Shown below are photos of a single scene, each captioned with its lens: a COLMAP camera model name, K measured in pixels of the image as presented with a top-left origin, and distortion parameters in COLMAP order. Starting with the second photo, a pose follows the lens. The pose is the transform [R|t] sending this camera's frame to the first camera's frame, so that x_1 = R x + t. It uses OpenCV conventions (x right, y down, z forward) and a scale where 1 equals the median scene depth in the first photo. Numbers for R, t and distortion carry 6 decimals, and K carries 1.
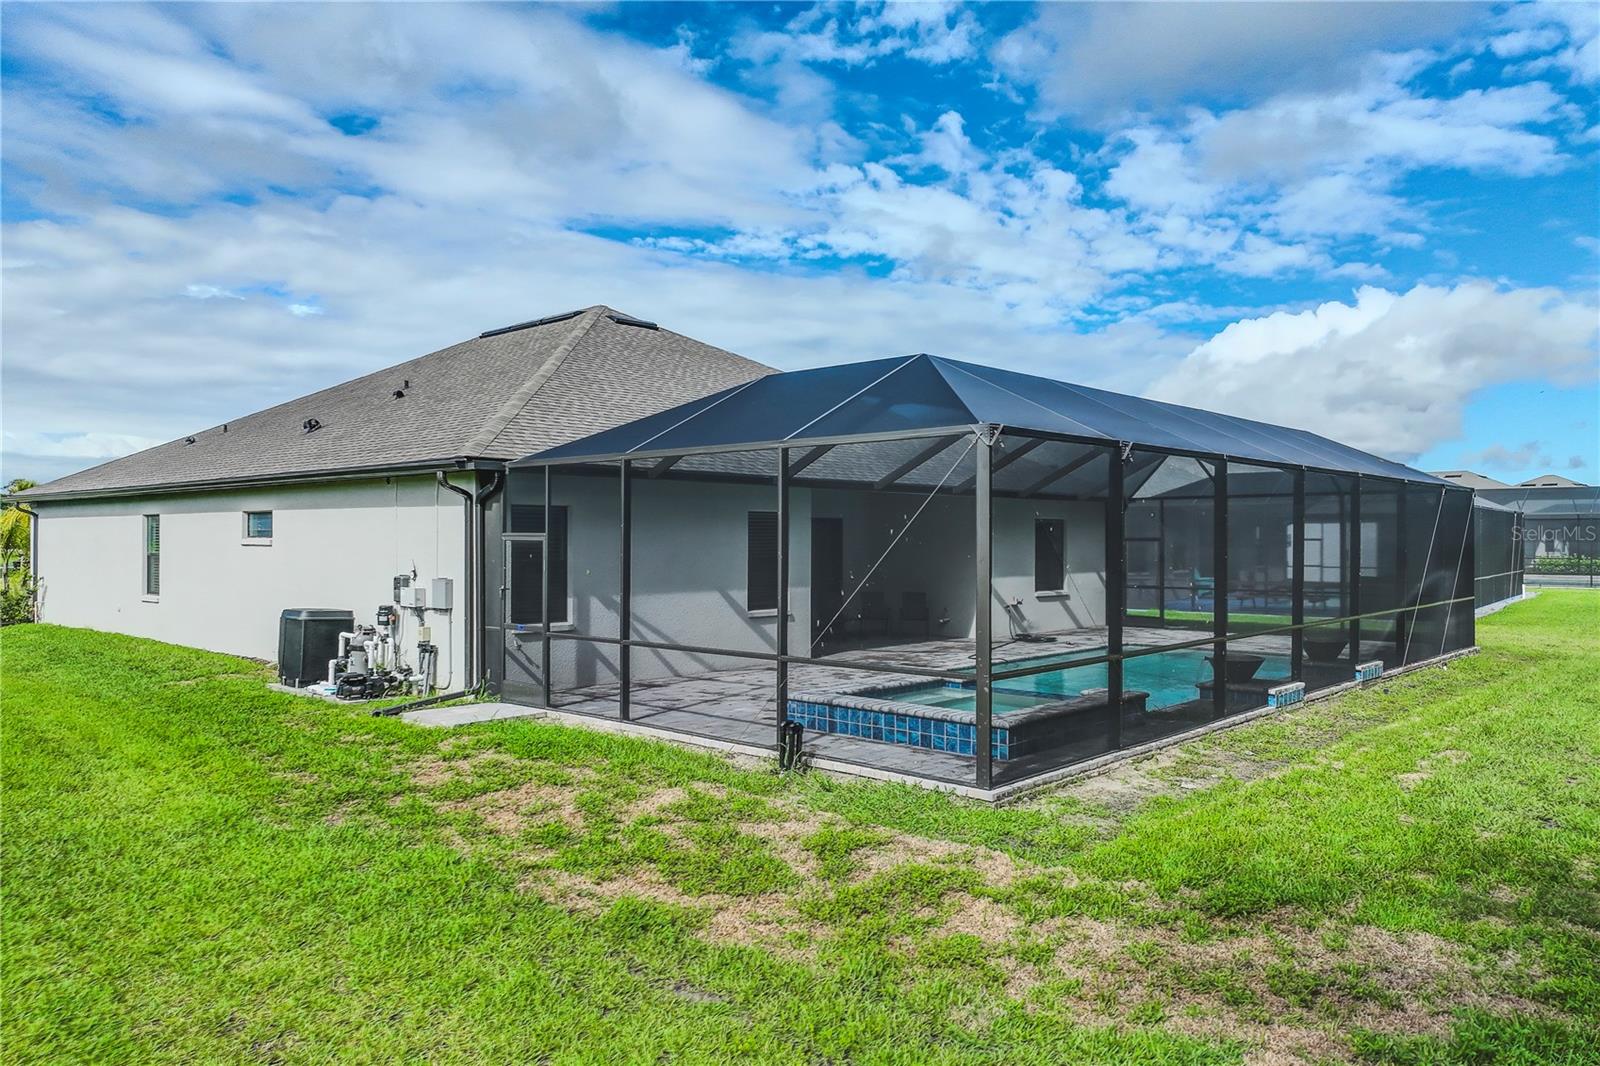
lens RADIAL K [[1138.7, 0, 800.0], [0, 1138.7, 533.0], [0, 0, 1]] dist [-0.000454, 0.002191]
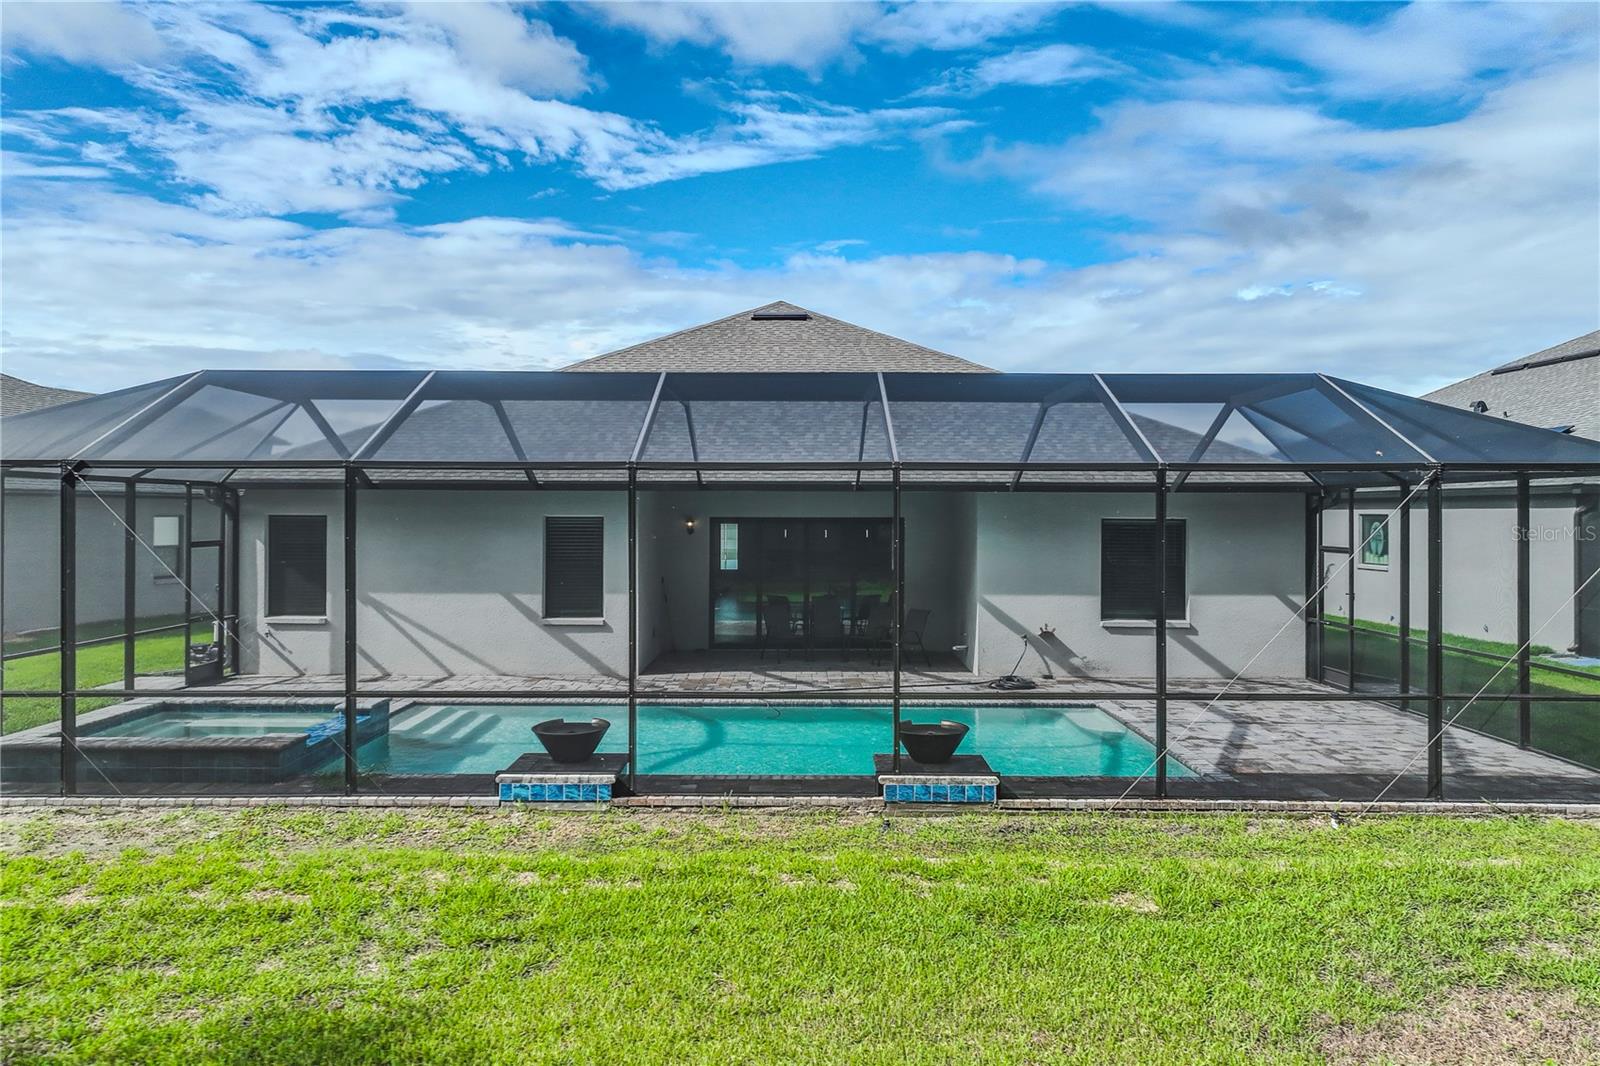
lens RADIAL K [[1123.1, 0, 792.9], [0, 1123.1, 500.1], [0, 0, 1]] dist [-0.003003, 0.017497]
pose [[0.673706, -0.008830, -0.738946, 0.774206], [0.000533, 0.999934, -0.011463, -0.019774], [0.738999, 0.007329, 0.673667, 0.485477]]
